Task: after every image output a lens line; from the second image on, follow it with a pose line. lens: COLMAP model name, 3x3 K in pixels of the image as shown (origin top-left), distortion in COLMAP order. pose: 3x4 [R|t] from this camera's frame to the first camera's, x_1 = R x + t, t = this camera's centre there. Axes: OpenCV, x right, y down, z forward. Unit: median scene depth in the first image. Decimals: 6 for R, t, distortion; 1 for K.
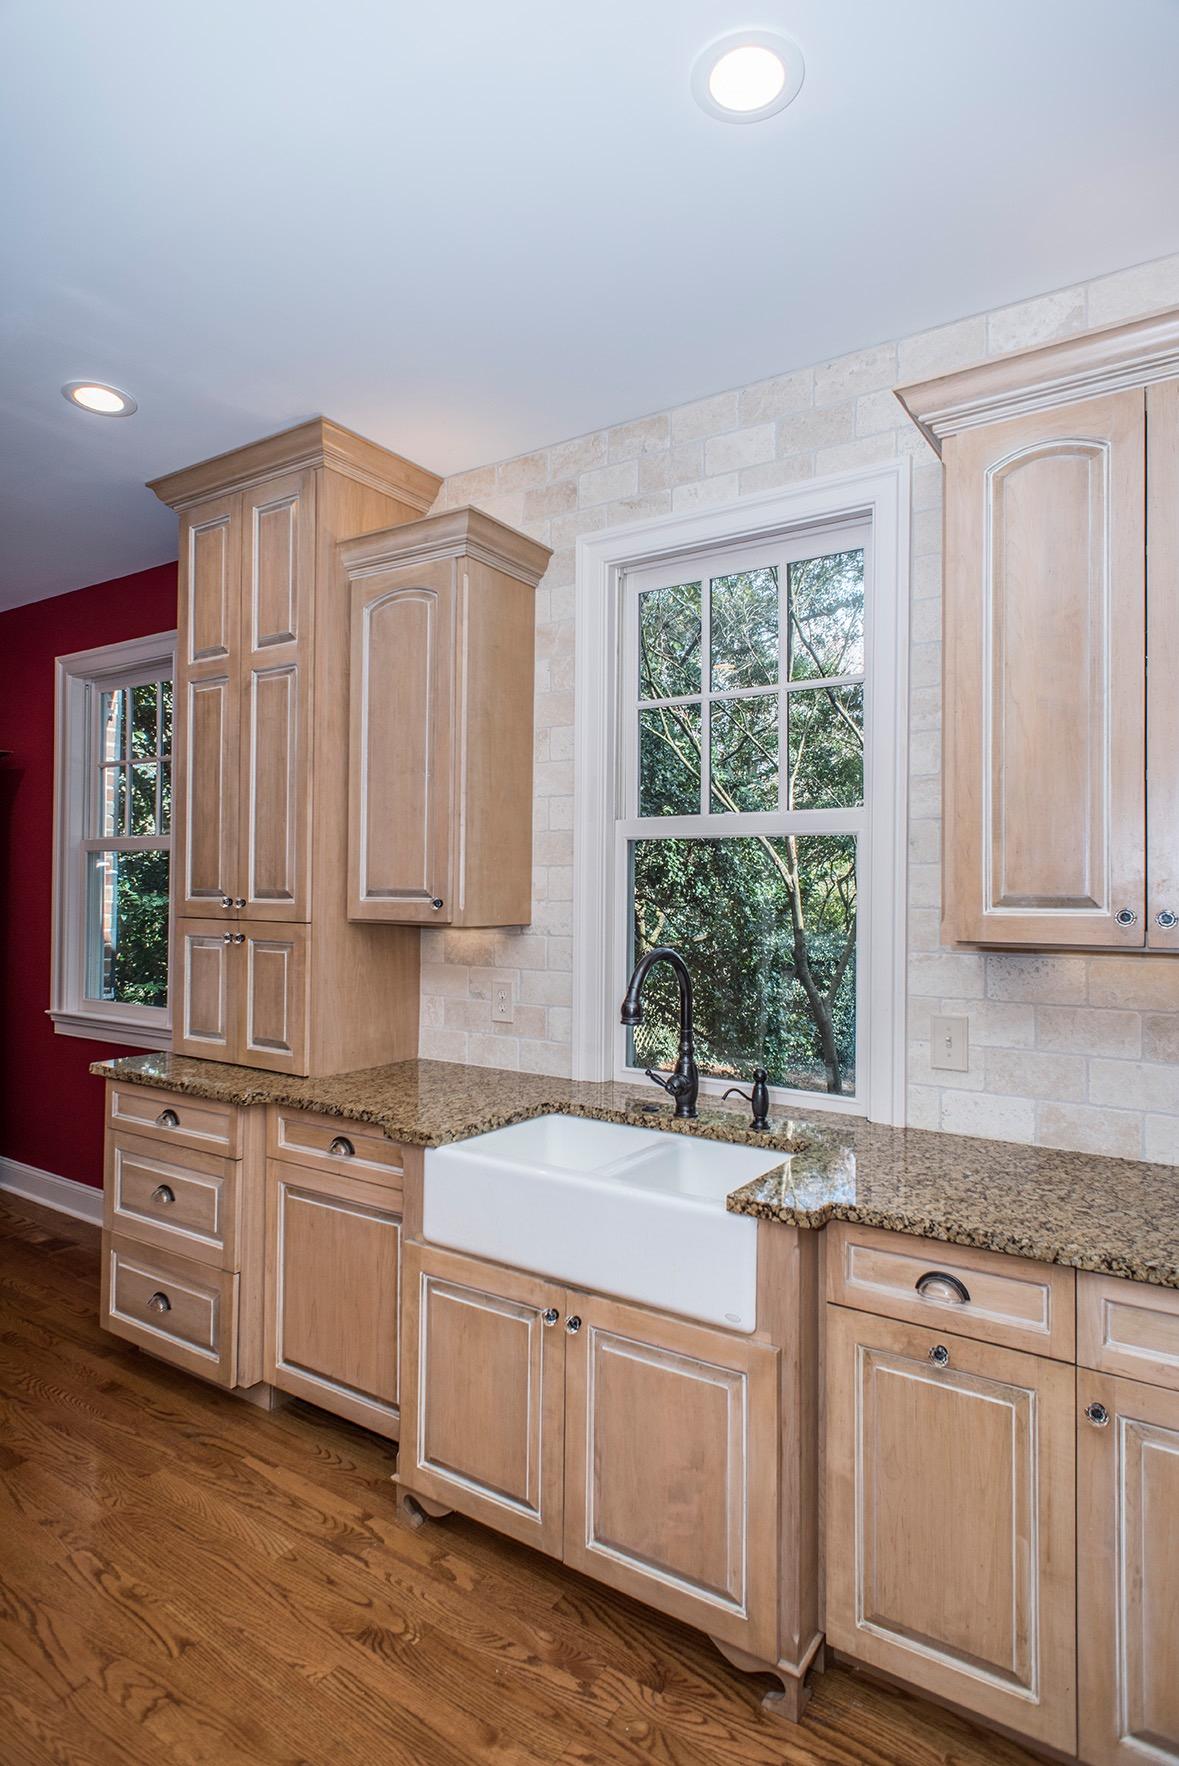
lens RADIAL K [[973.0, 0, 585.9], [0, 973.0, 879.1], [0, 0, 1]] dist [0.018496, -0.005053]
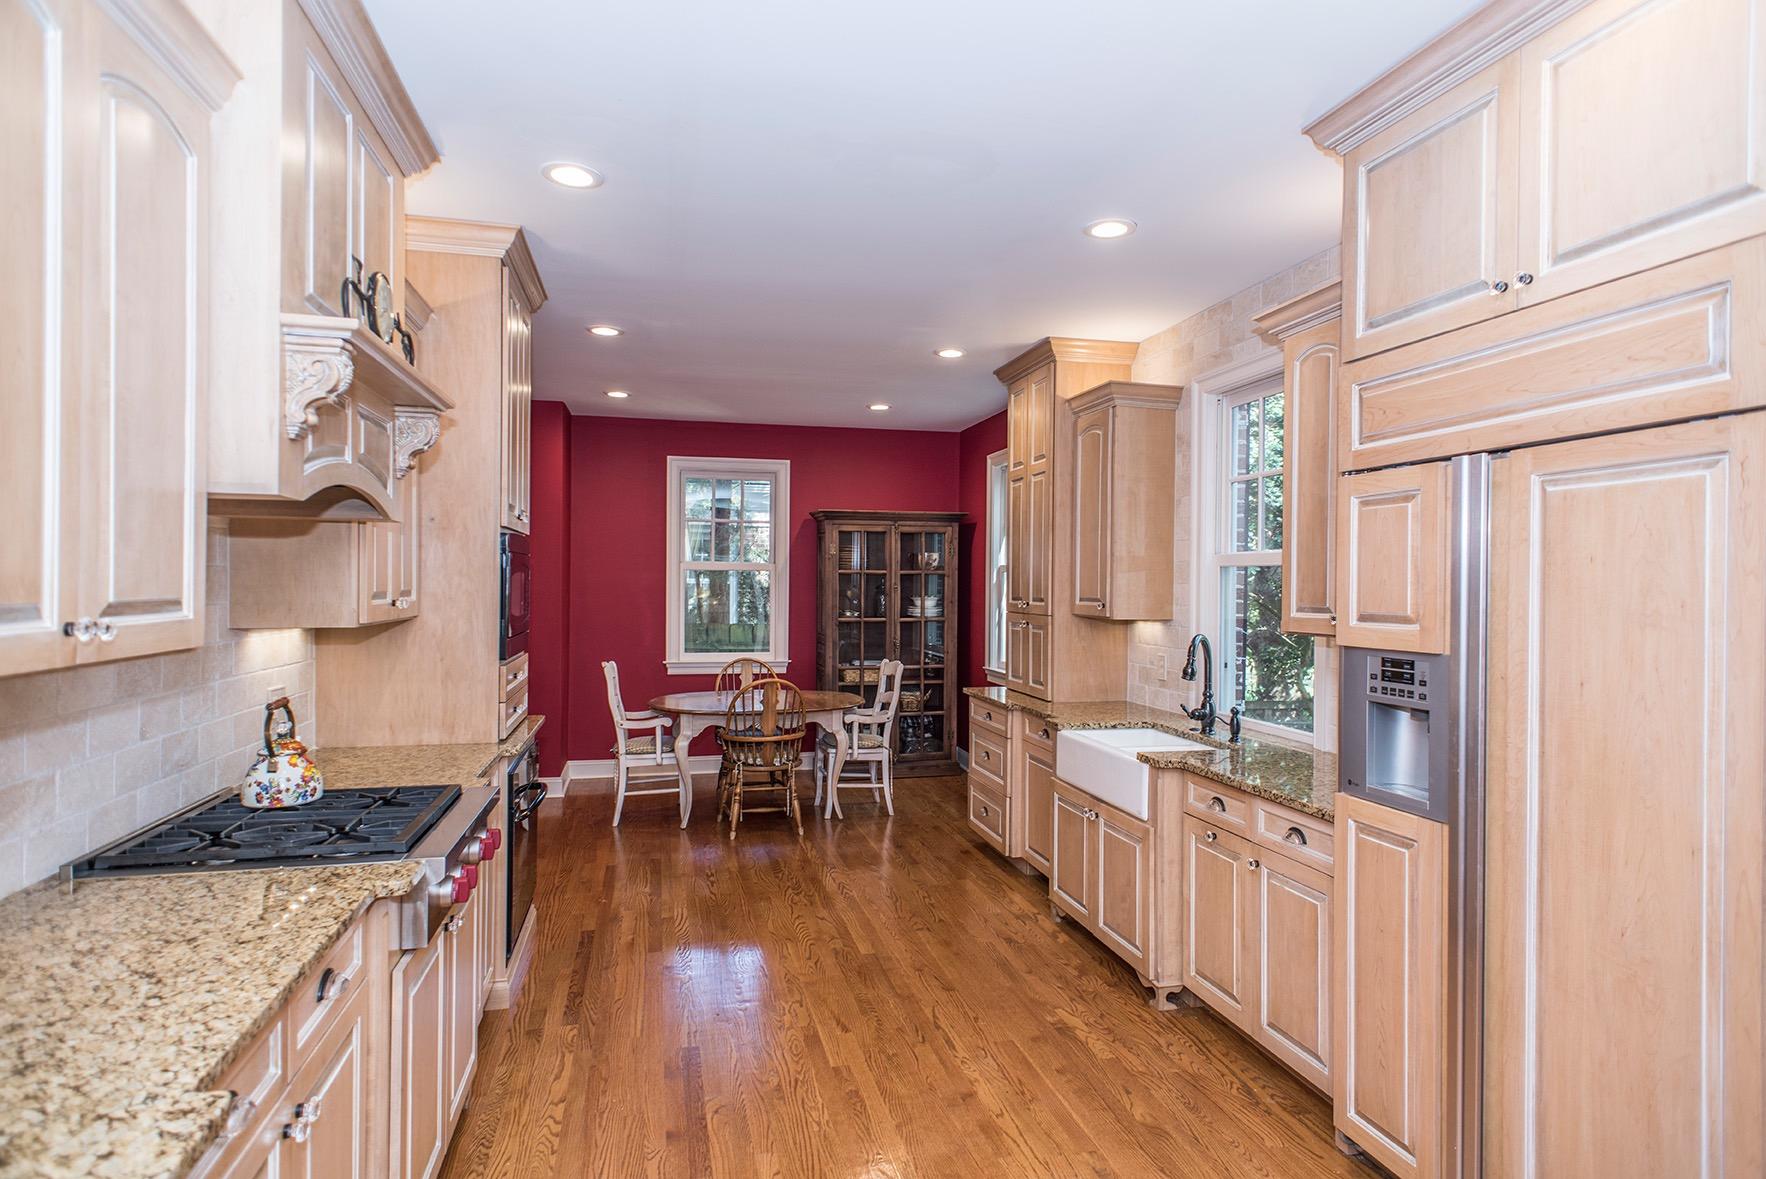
lens RADIAL K [[973.0, 0, 889.9], [0, 973.0, 591.1], [0, 0, 1]] dist [0.018496, -0.005053]
pose [[0.736724, 0.003131, -0.676186, 0.860264], [0.005320, 0.999931, 0.010427, -0.025350], [0.676172, -0.011279, 0.736657, -0.630993]]
